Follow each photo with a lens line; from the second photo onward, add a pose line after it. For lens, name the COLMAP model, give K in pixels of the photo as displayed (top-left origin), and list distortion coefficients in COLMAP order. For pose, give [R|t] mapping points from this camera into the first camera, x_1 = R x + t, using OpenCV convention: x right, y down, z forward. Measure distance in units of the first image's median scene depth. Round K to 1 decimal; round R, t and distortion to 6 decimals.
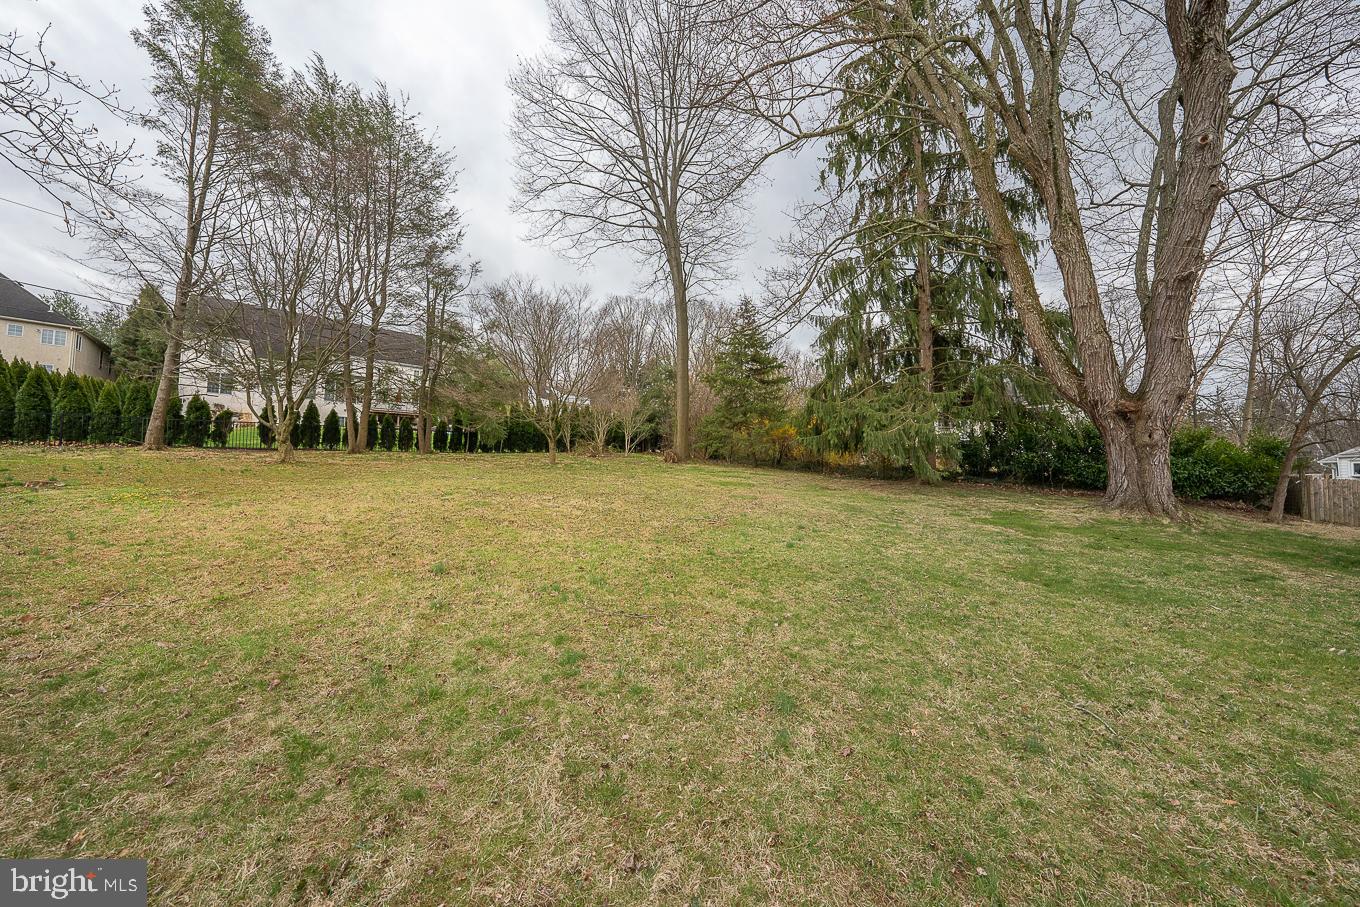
lens RADIAL K [[469.5, 0, 683.1], [0, 469.5, 453.9], [0, 0, 1]] dist [-0.031315, 0.007043]
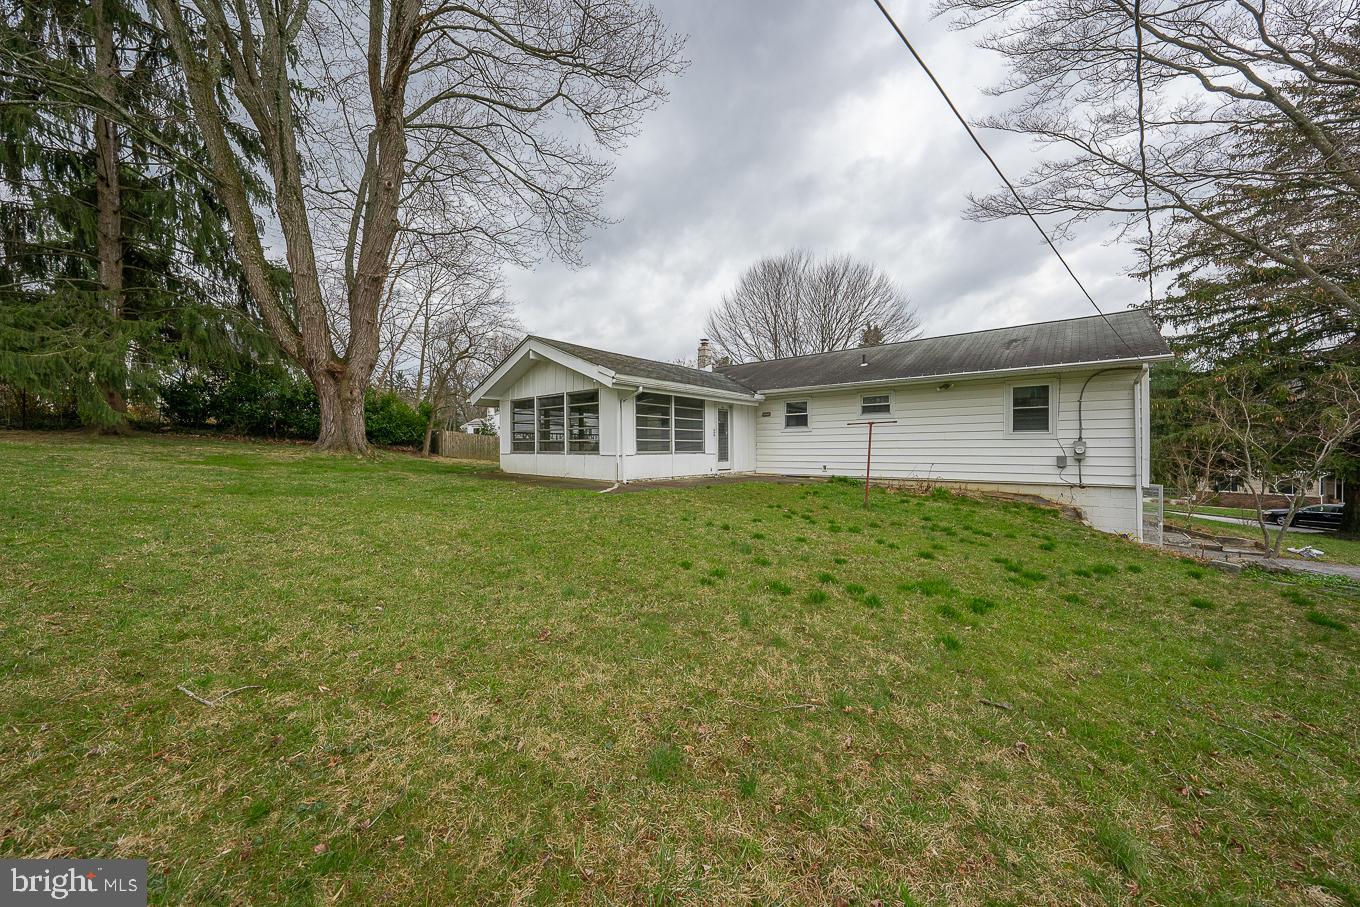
lens RADIAL K [[469.5, 0, 683.1], [0, 469.5, 453.9], [0, 0, 1]] dist [-0.031315, 0.007043]
pose [[0.186843, -0.030894, 0.981904, -0.085059], [-0.044911, 0.998192, 0.039952, 0.034187], [-0.981363, -0.051563, 0.185118, -0.153875]]
